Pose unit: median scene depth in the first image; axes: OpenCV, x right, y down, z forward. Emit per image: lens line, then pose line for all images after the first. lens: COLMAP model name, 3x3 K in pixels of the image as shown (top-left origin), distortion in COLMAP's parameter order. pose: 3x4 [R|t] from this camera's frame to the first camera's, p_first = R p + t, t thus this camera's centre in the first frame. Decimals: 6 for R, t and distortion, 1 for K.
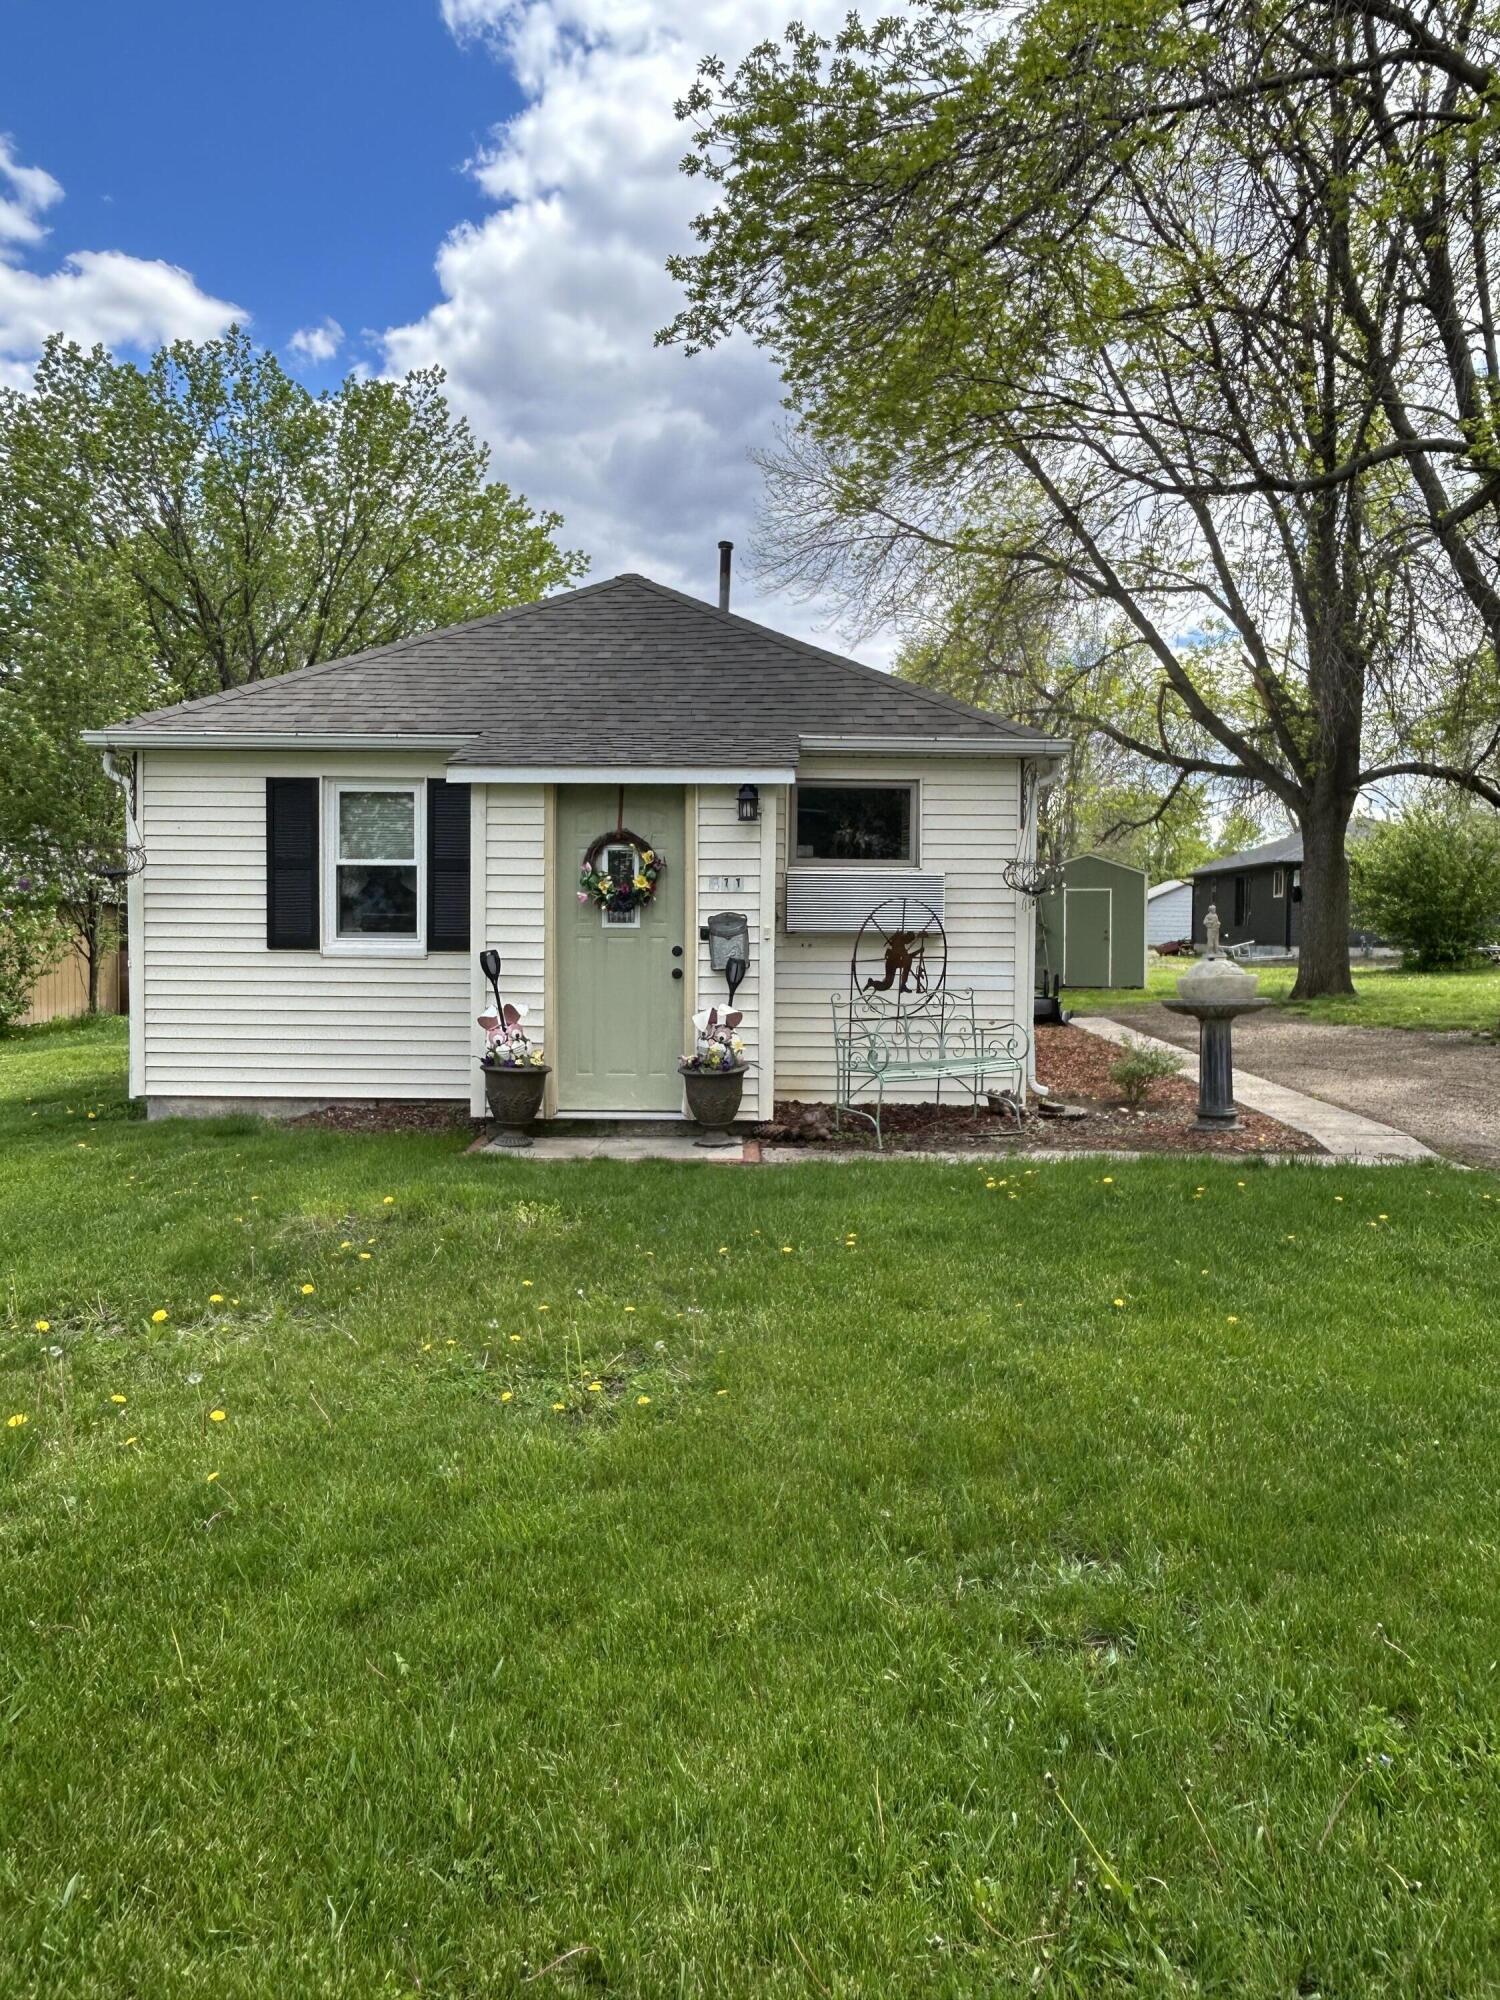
lens RADIAL K [[1392.4, 0, 750.0], [0, 1392.4, 1000.0], [0, 0, 1]] dist [0.003212, 0.000531]
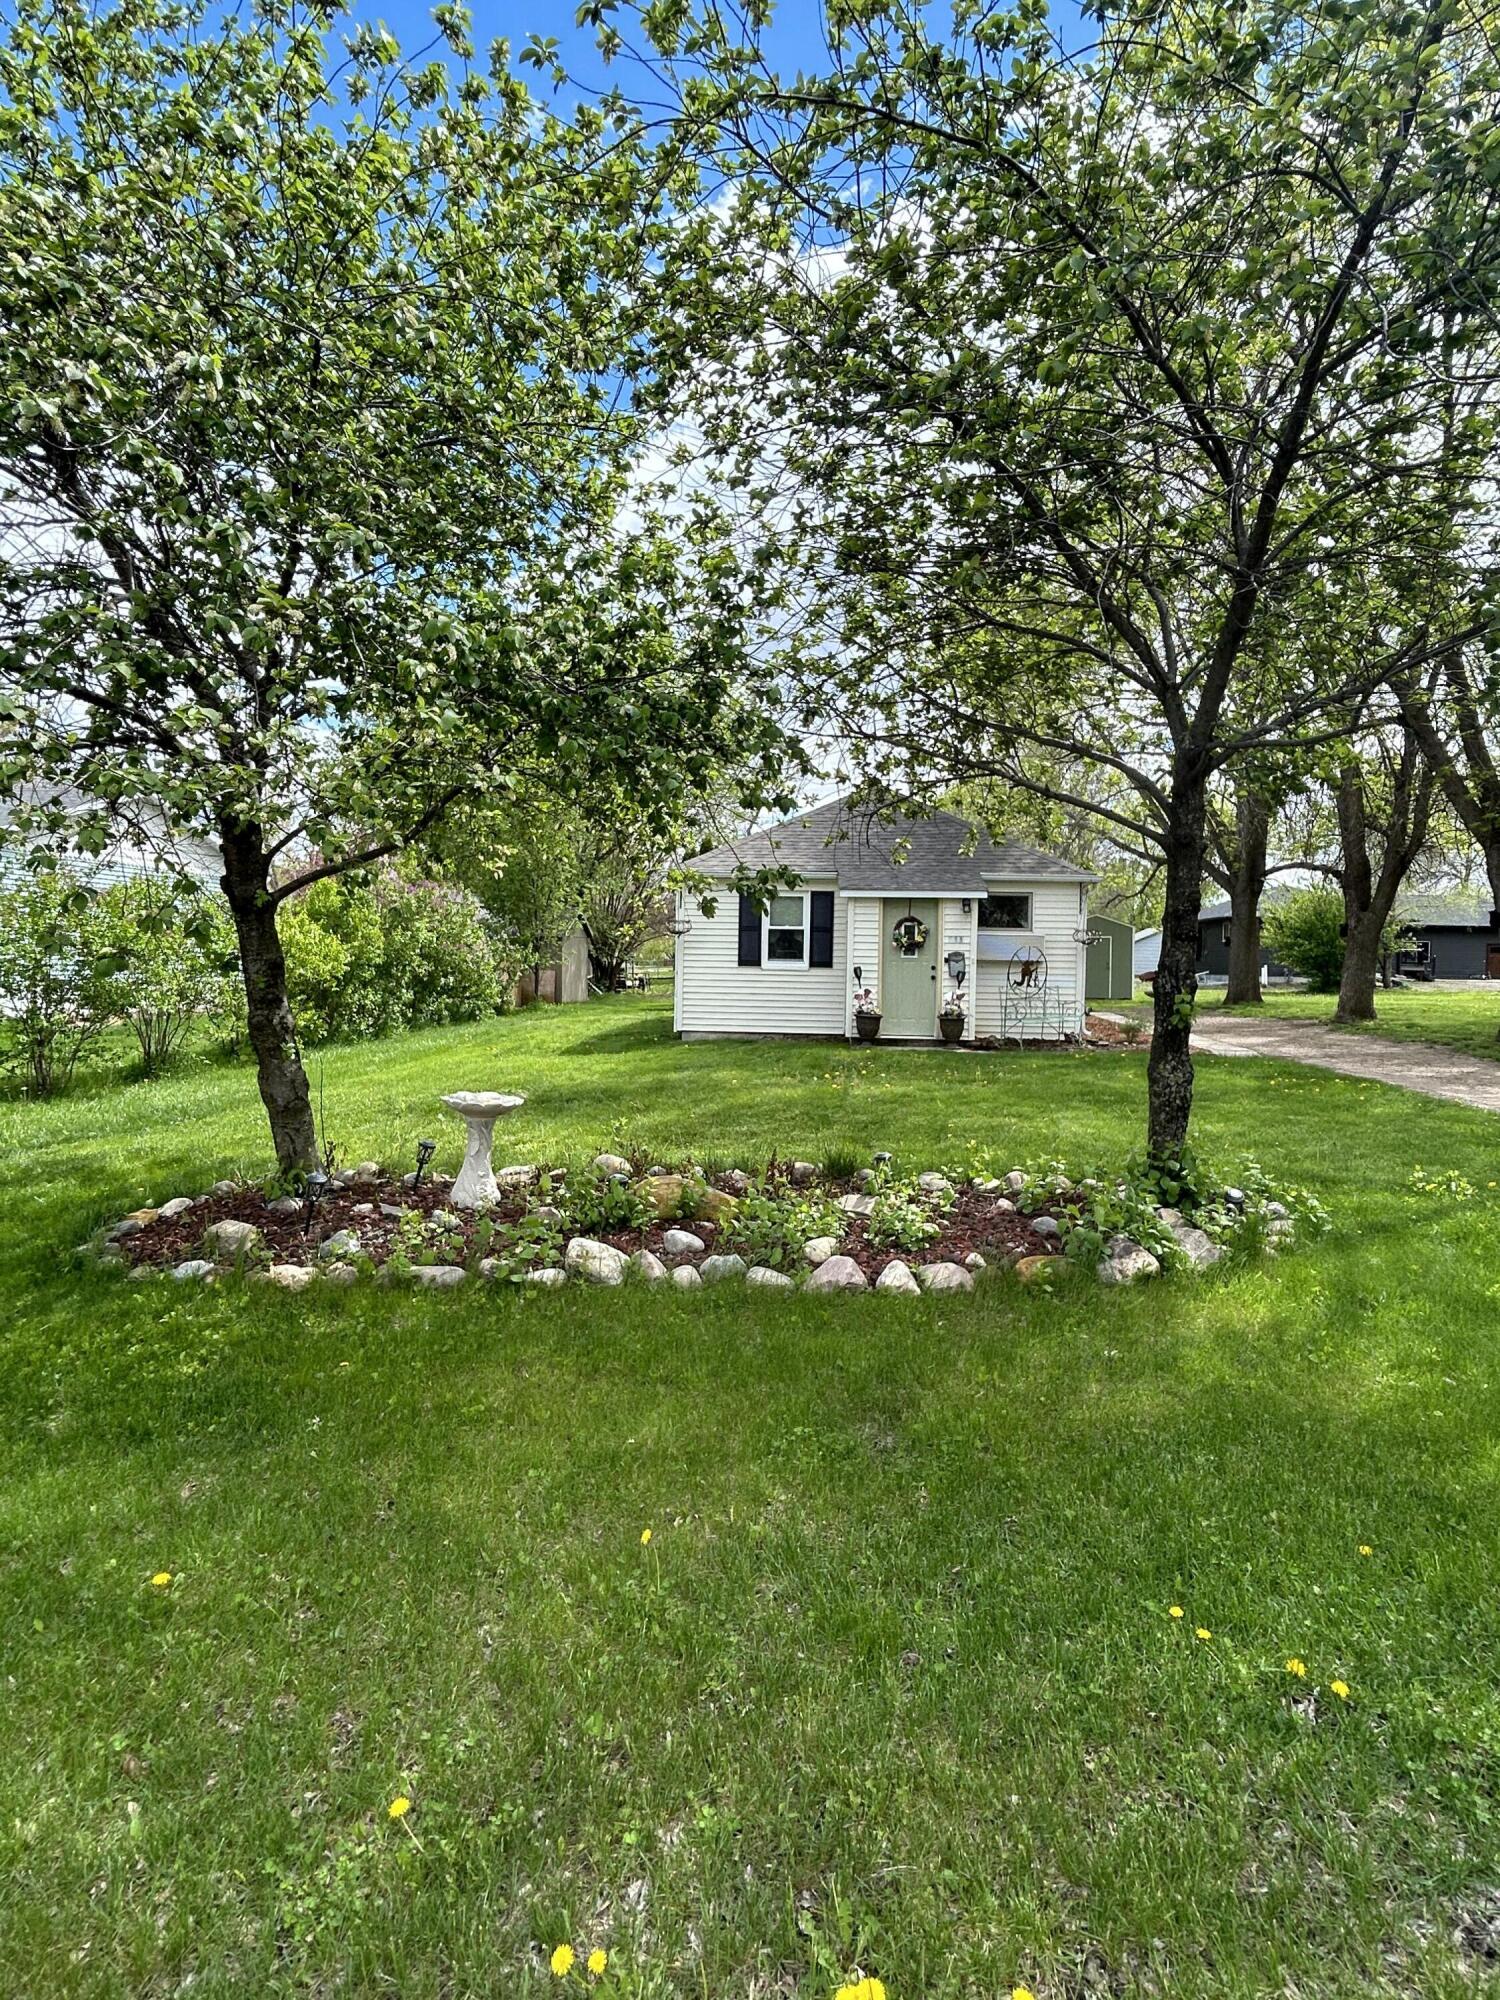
lens RADIAL K [[1050.8, 0, 750.0], [0, 1050.8, 1000.0], [0, 0, 1]] dist [-0.000778, -0.000112]
pose [[0.997483, 0.011675, -0.069938, -0.226499], [-0.012578, 0.999843, -0.012492, 0.043162], [0.069781, 0.013340, 0.997473, -0.756109]]
